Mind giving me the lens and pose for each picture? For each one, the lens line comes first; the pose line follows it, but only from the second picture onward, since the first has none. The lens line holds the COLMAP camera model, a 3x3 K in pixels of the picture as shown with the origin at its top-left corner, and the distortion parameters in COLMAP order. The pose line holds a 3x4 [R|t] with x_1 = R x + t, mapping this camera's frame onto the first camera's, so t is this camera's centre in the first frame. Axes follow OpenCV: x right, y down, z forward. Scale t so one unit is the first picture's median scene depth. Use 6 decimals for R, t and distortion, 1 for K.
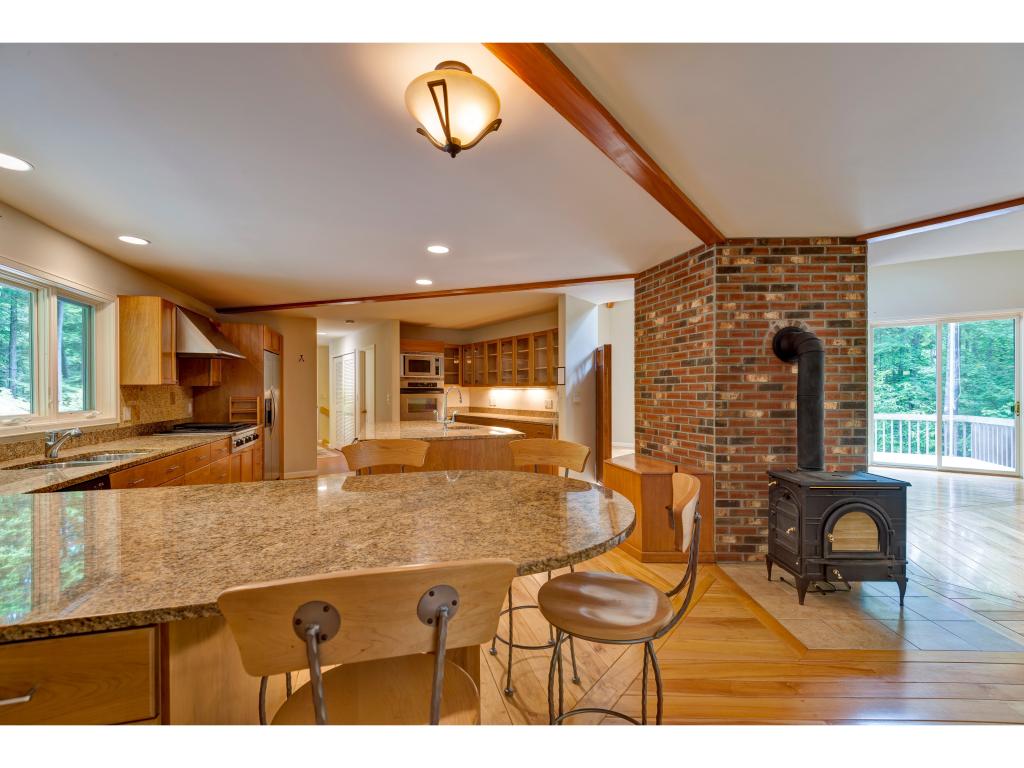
lens RADIAL K [[454.2, 0, 513.2], [0, 454.2, 388.8], [0, 0, 1]] dist [-0.001213, -0.000154]
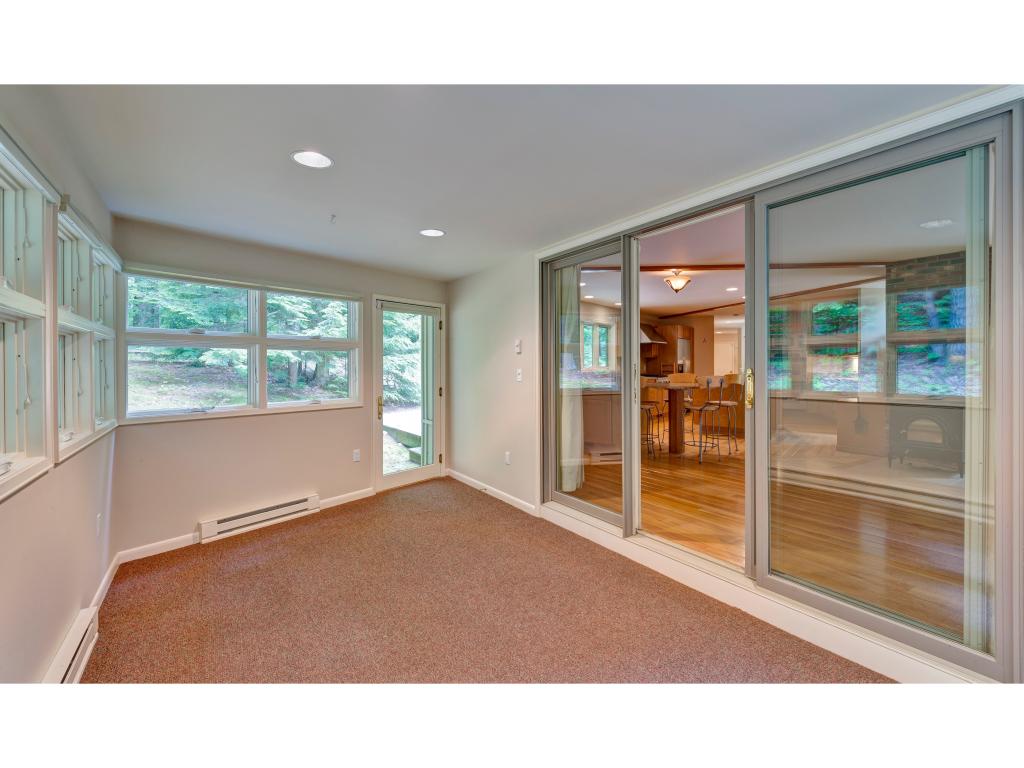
lens RADIAL K [[455.1, 0, 511.2], [0, 455.1, 366.9], [0, 0, 1]] dist [-0.000455, -0.000130]
pose [[0.563685, 0.003728, -0.825981, 0.831766], [0.002499, 0.999978, 0.006220, 0.027748], [0.825986, -0.005570, 0.563663, -0.849213]]
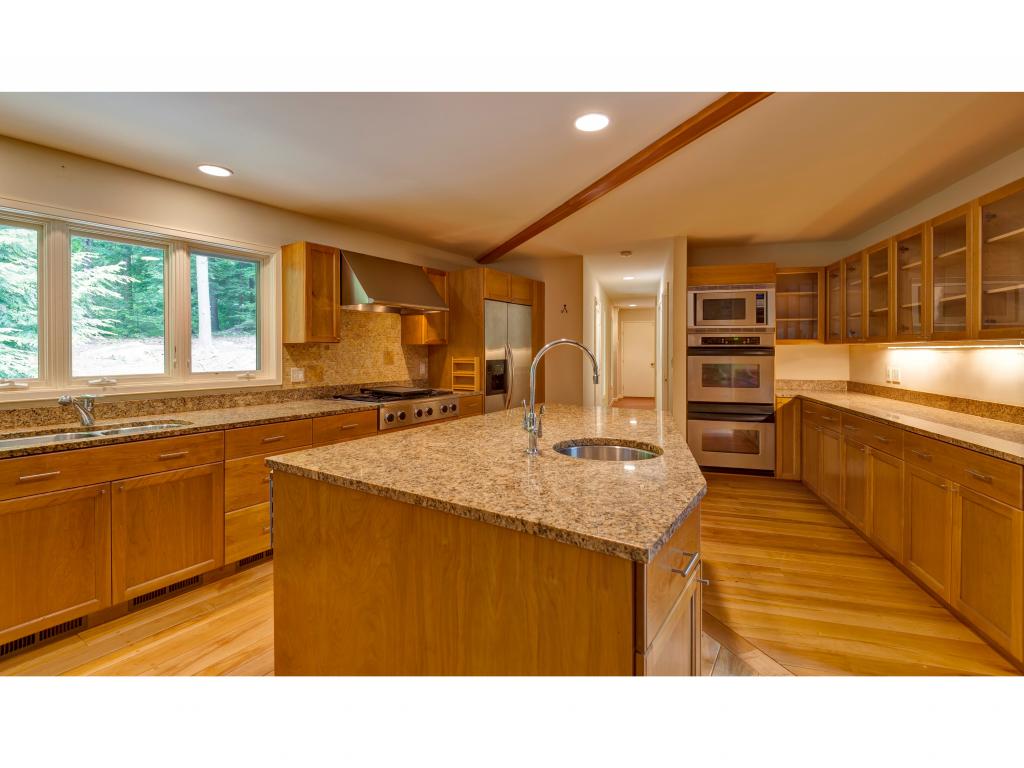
lens RADIAL K [[468.1, 0, 515.5], [0, 468.1, 353.5], [0, 0, 1]] dist [-0.000599, -0.000014]
pose [[0.644601, 0.007710, -0.764480, 0.147375], [-0.000960, 0.999957, 0.009275, 0.004046], [0.764519, -0.005245, 0.644580, 0.688658]]
